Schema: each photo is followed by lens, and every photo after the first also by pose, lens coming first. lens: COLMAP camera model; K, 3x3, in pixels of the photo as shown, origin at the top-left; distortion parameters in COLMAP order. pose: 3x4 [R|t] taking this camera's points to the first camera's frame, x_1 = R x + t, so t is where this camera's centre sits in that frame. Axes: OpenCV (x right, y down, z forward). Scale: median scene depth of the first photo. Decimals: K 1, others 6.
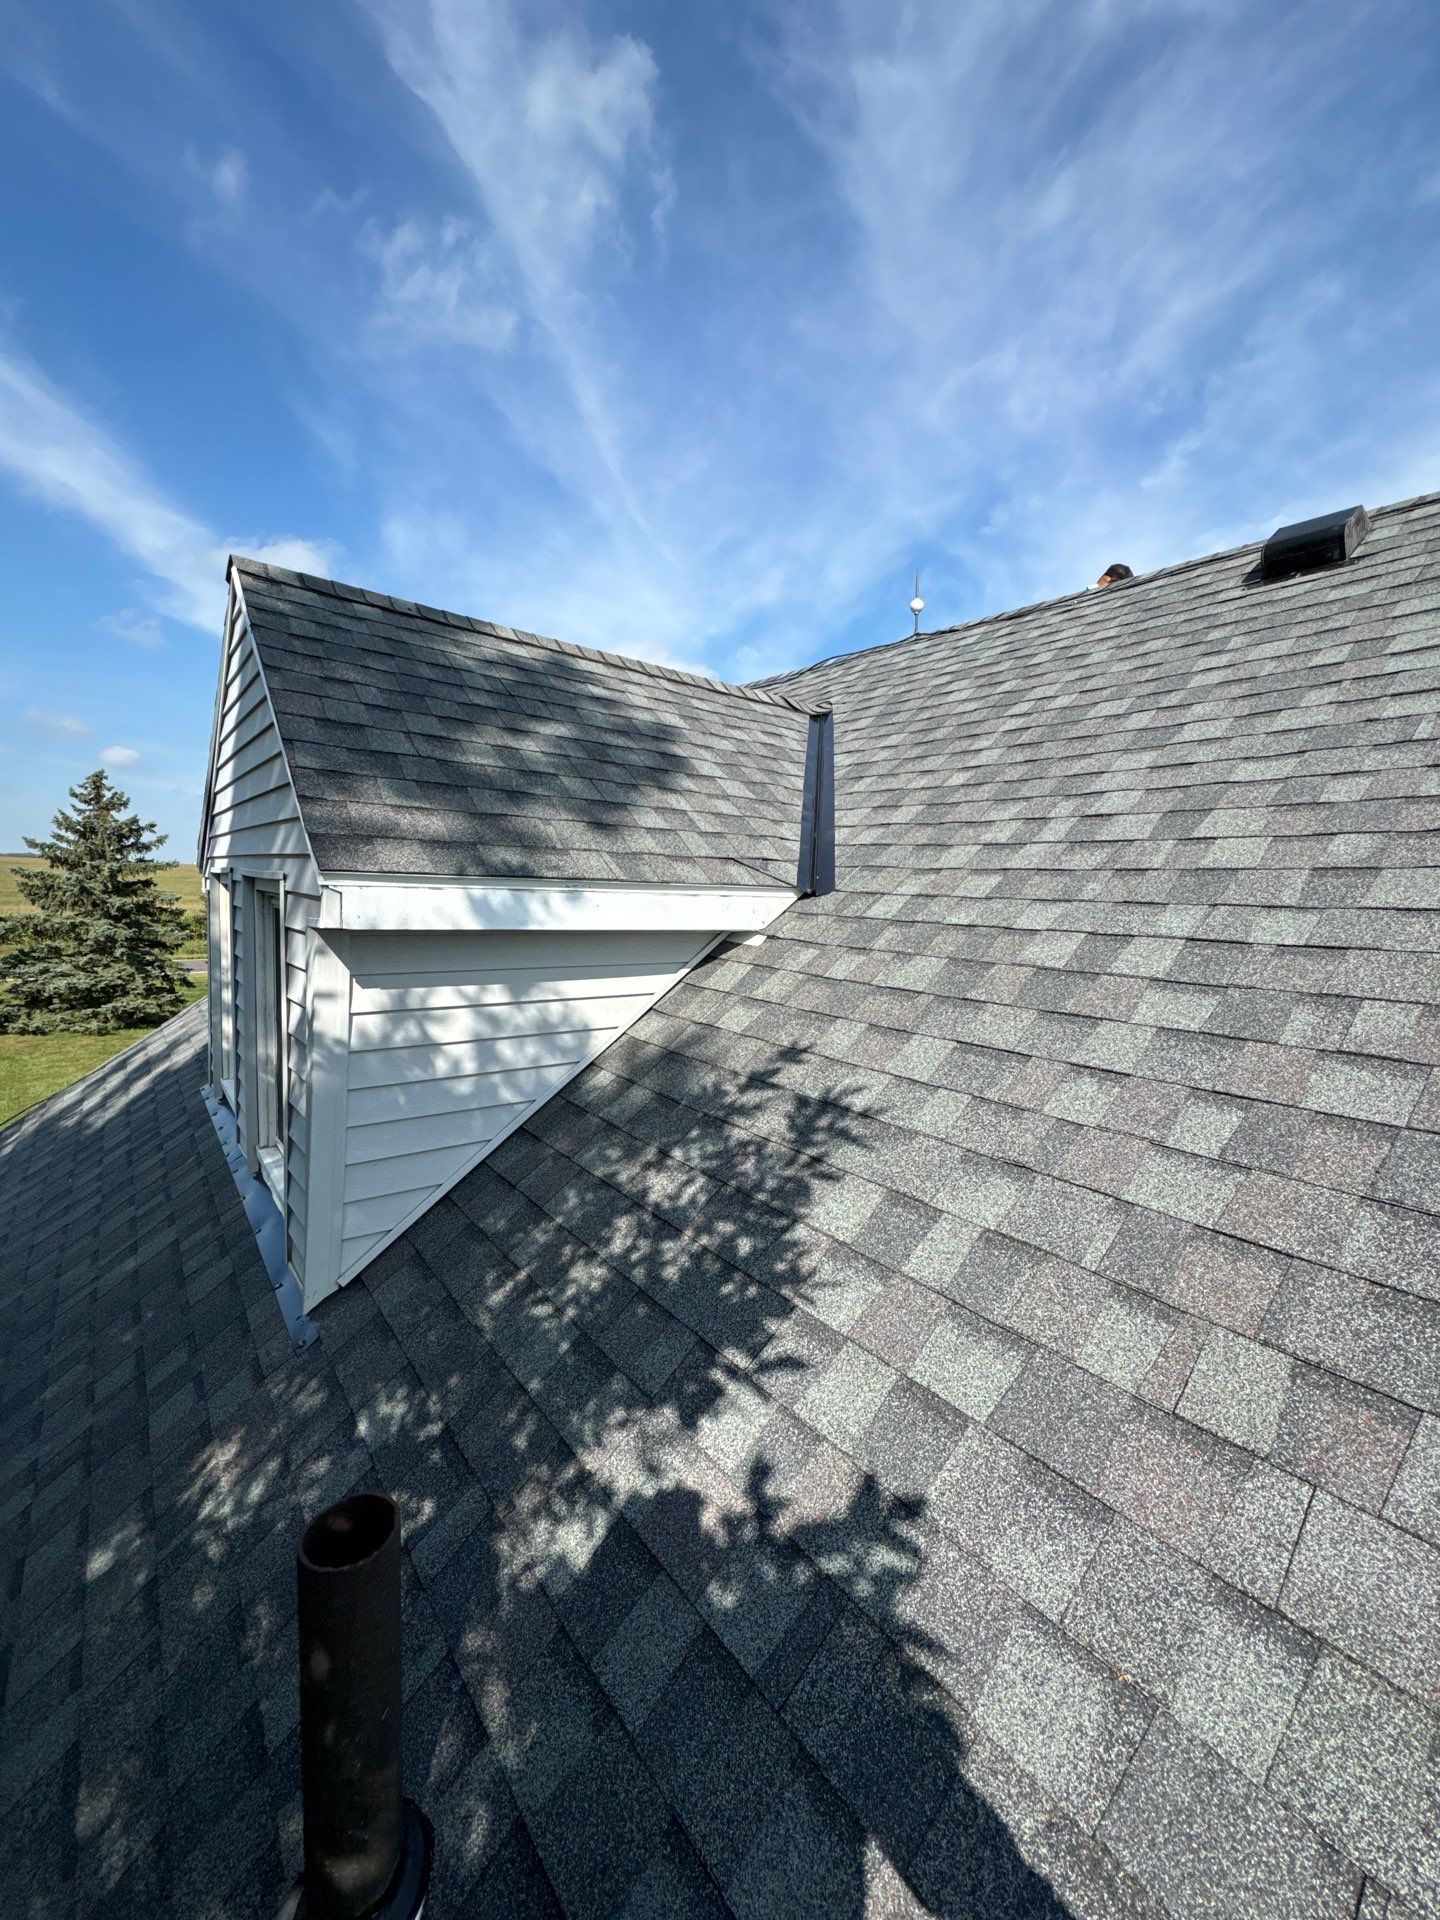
lens RADIAL K [[767.5, 0, 716.0], [0, 767.5, 957.0], [0, 0, 1]] dist [0.002162, 0.000253]
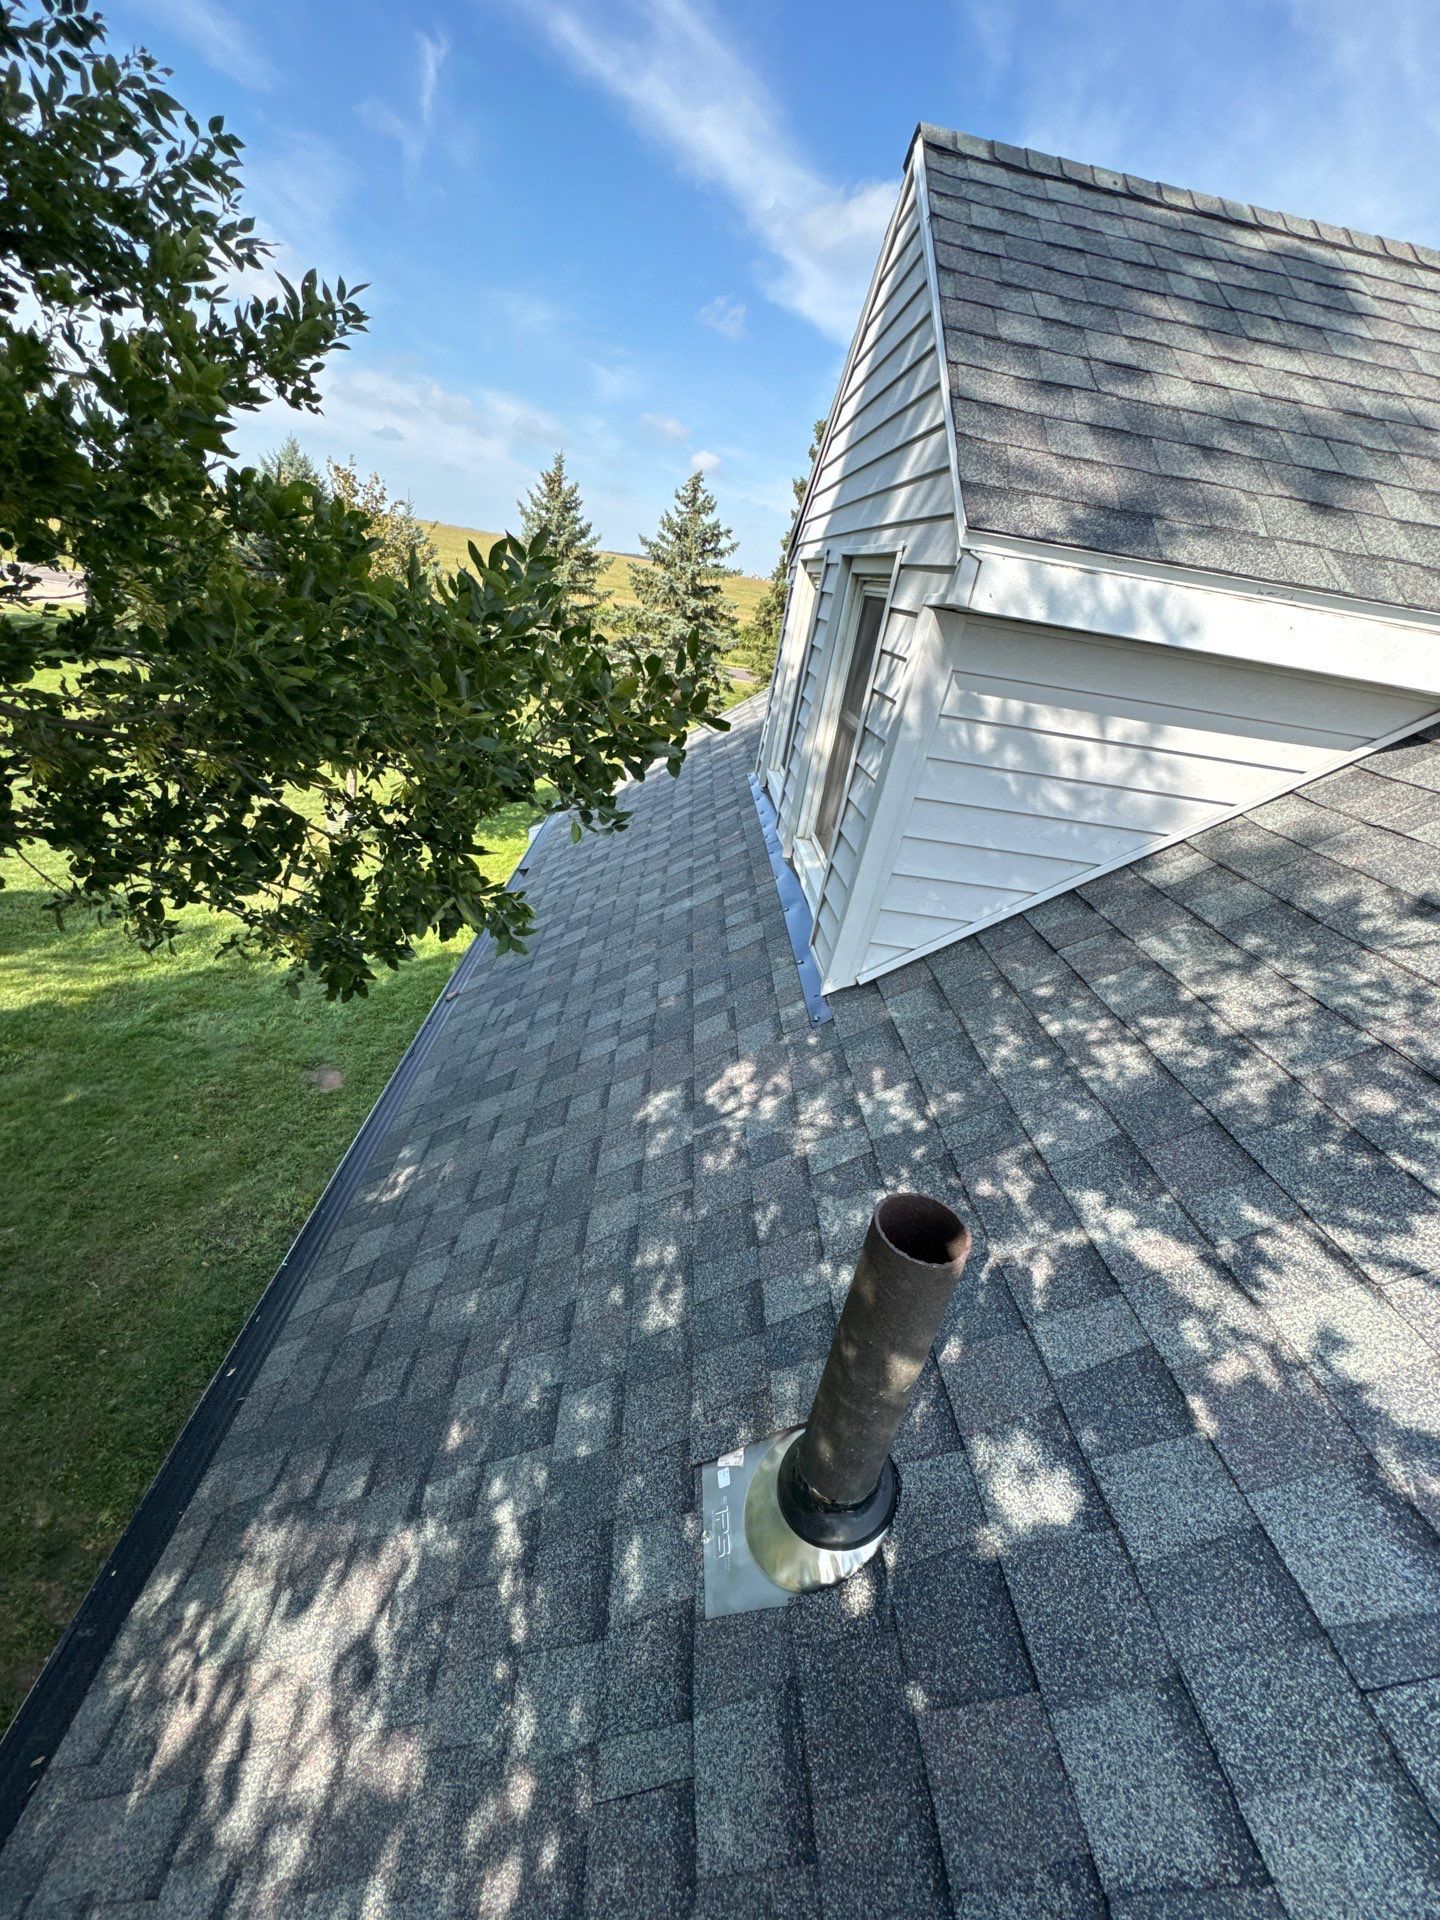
lens RADIAL K [[765.6, 0, 718.4], [0, 765.6, 951.9], [0, 0, 1]] dist [0.008096, -0.002434]
pose [[0.804744, 0.335016, -0.490052, -0.101518], [-0.174048, 0.922409, 0.344774, 0.044683], [0.567533, -0.192162, 0.800612, 0.049141]]
